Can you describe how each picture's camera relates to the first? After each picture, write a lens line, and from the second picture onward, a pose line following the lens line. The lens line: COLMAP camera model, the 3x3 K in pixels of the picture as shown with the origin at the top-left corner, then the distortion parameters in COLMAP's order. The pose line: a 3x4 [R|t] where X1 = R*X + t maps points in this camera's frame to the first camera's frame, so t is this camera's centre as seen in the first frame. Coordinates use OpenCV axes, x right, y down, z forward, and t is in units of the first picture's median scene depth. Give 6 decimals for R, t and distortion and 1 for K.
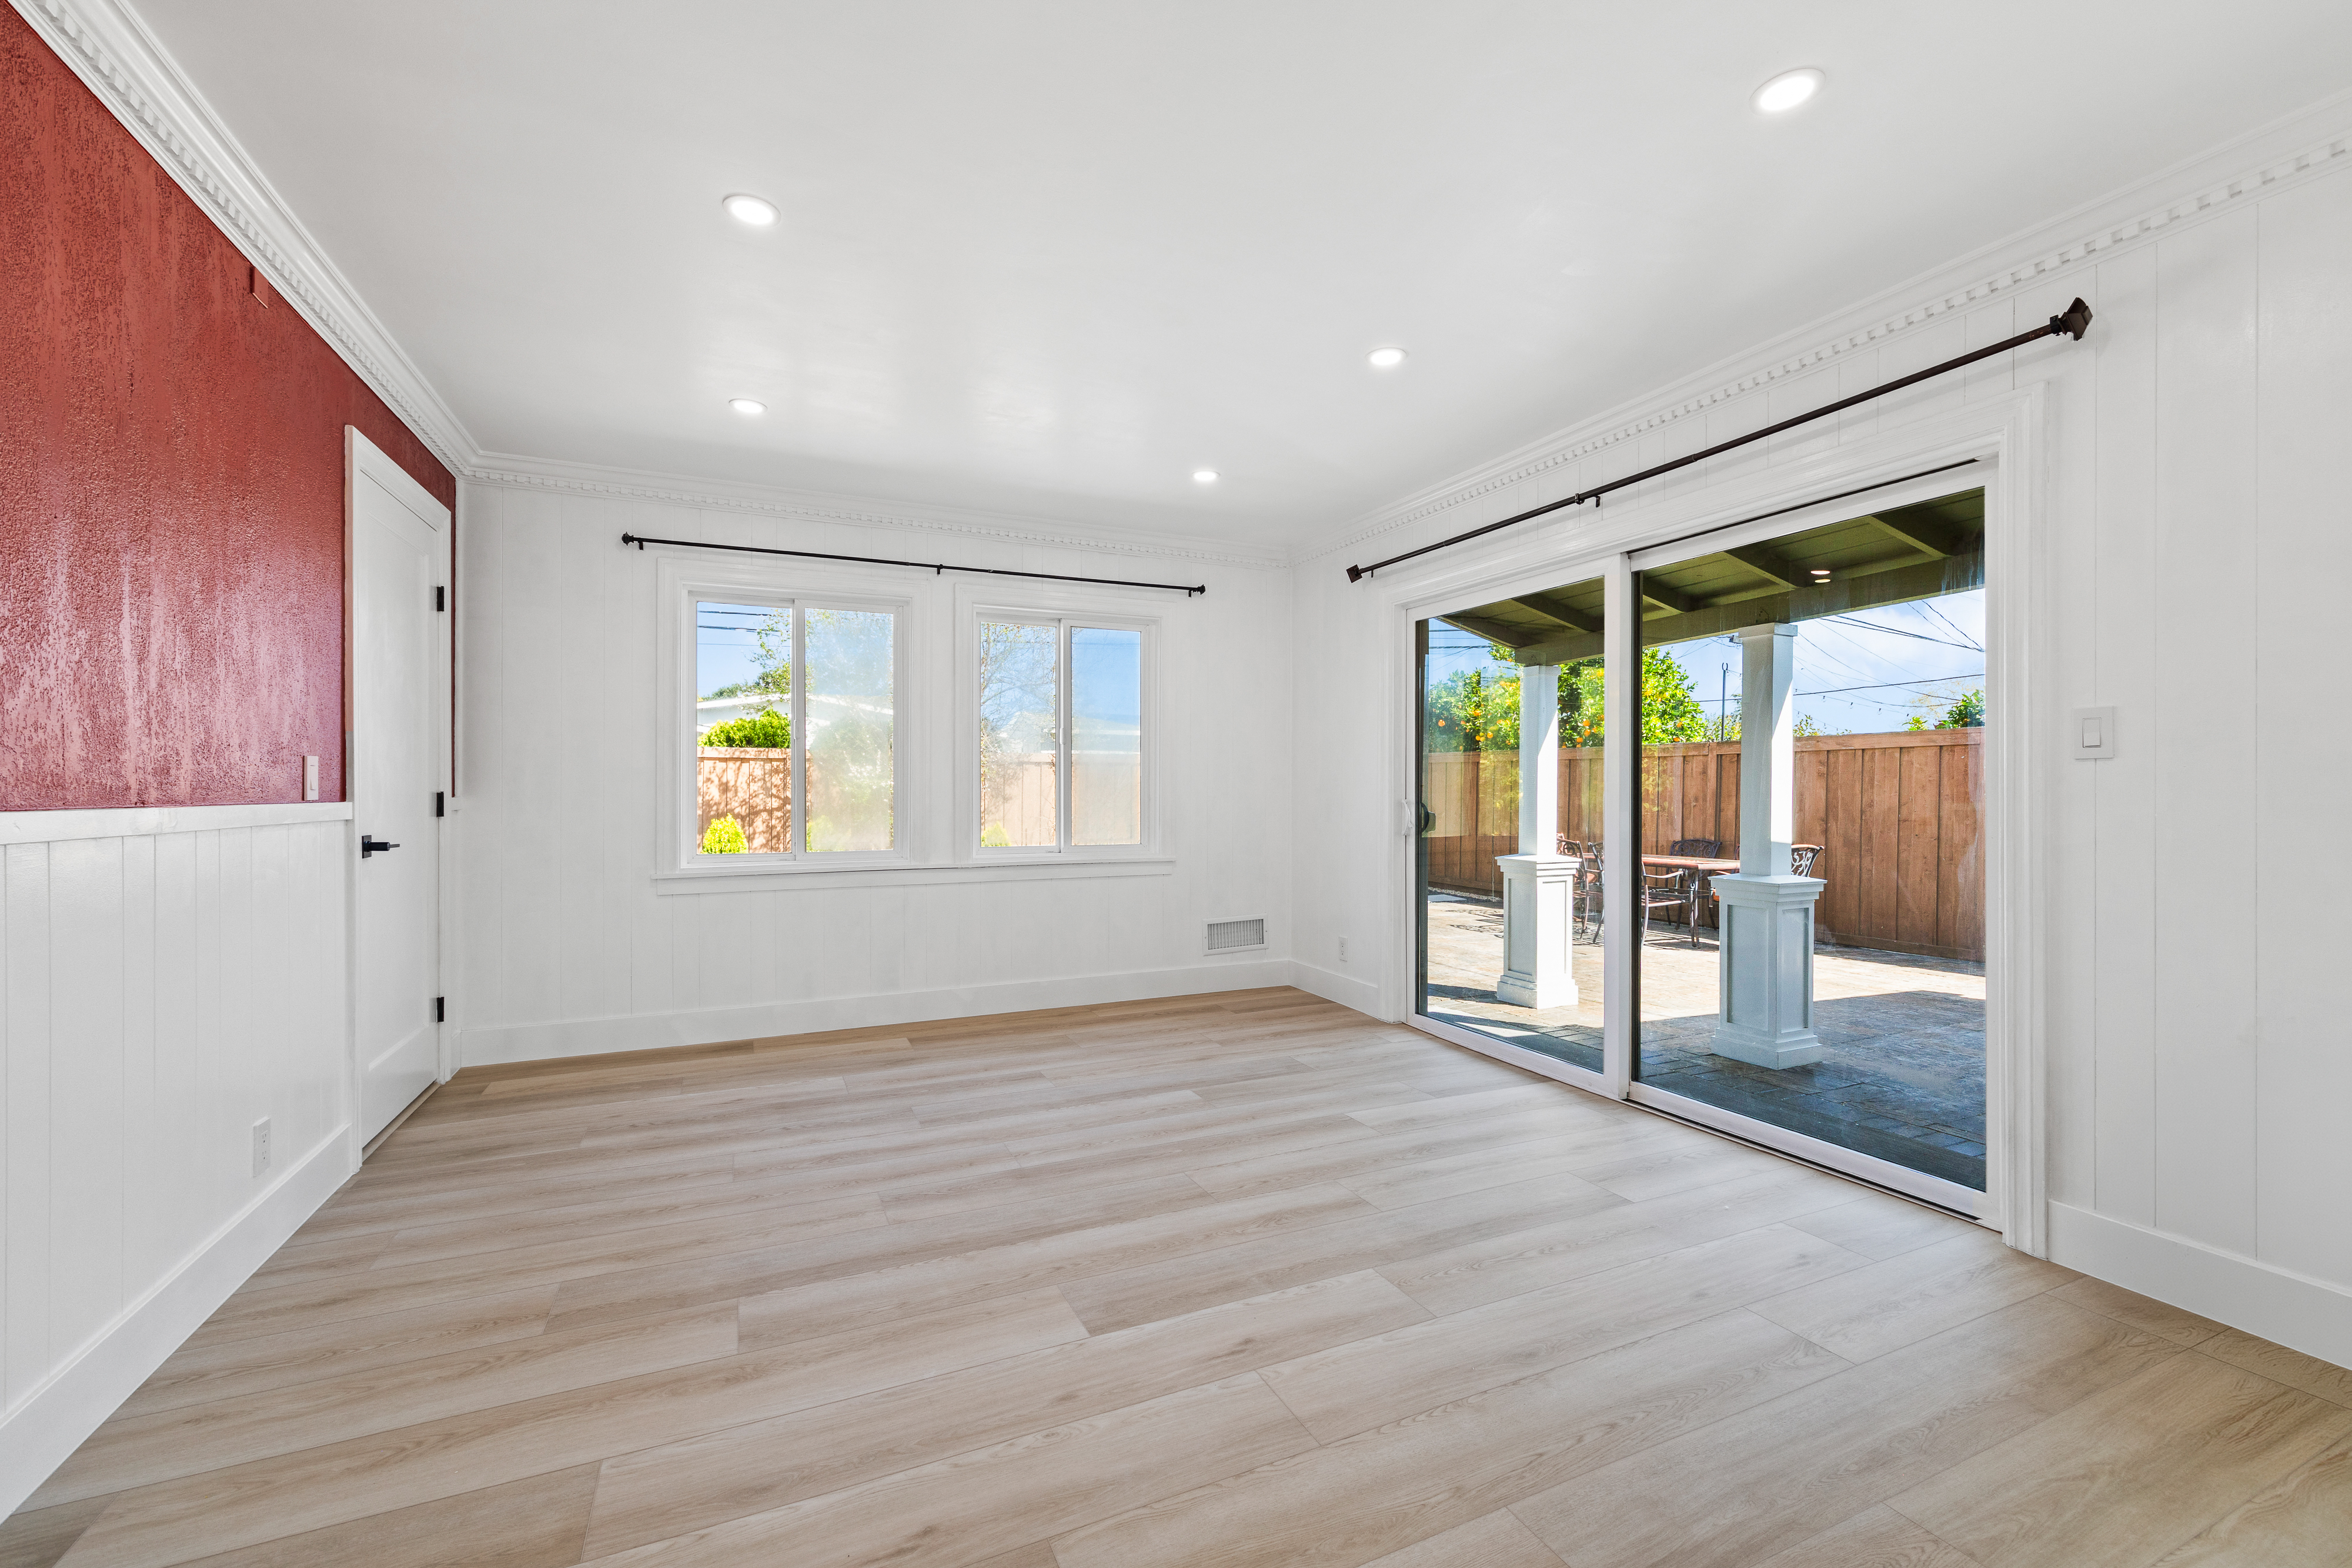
lens RADIAL K [[957.9, 0, 1175.4], [0, 957.9, 798.1], [0, 0, 1]] dist [-0.001080, 0.001414]
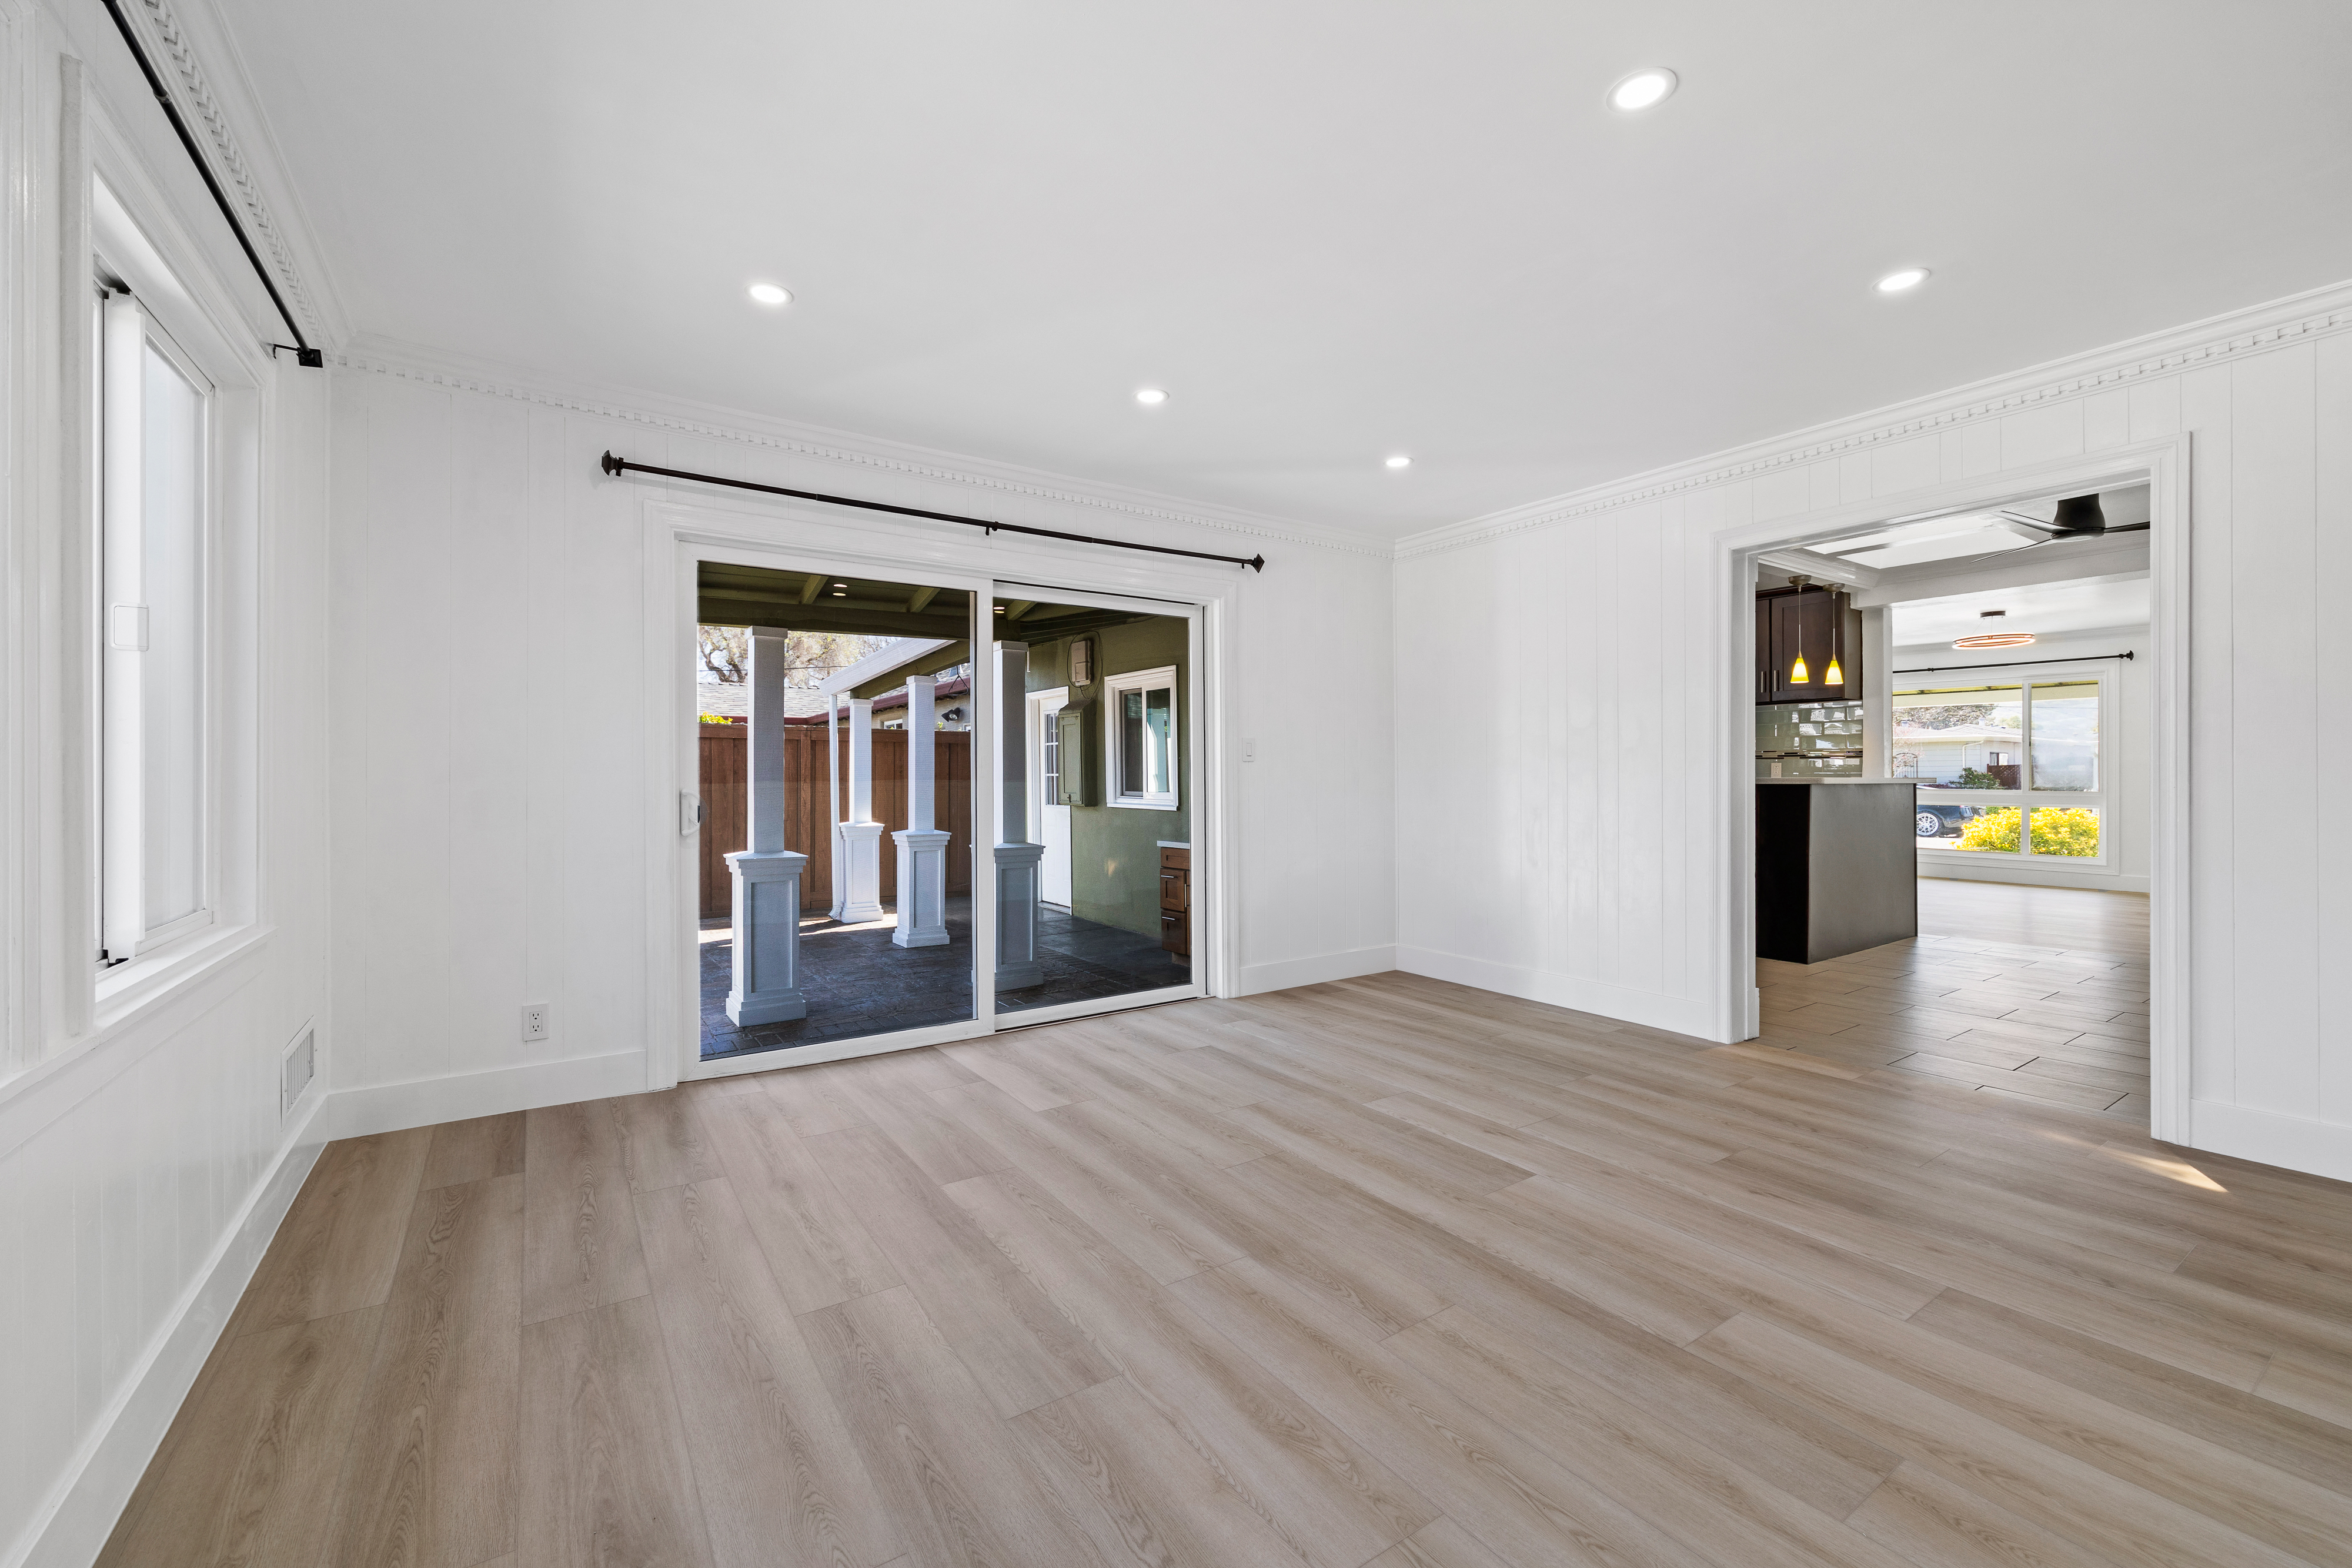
lens RADIAL K [[957.9, 0, 1172.2], [0, 957.9, 777.9], [0, 0, 1]] dist [-0.001080, 0.001414]
pose [[-0.164688, -0.002036, 0.986344, -1.036949], [0.008823, 0.999955, 0.003537, -0.010813], [-0.986306, 0.009285, -0.164662, 1.330833]]
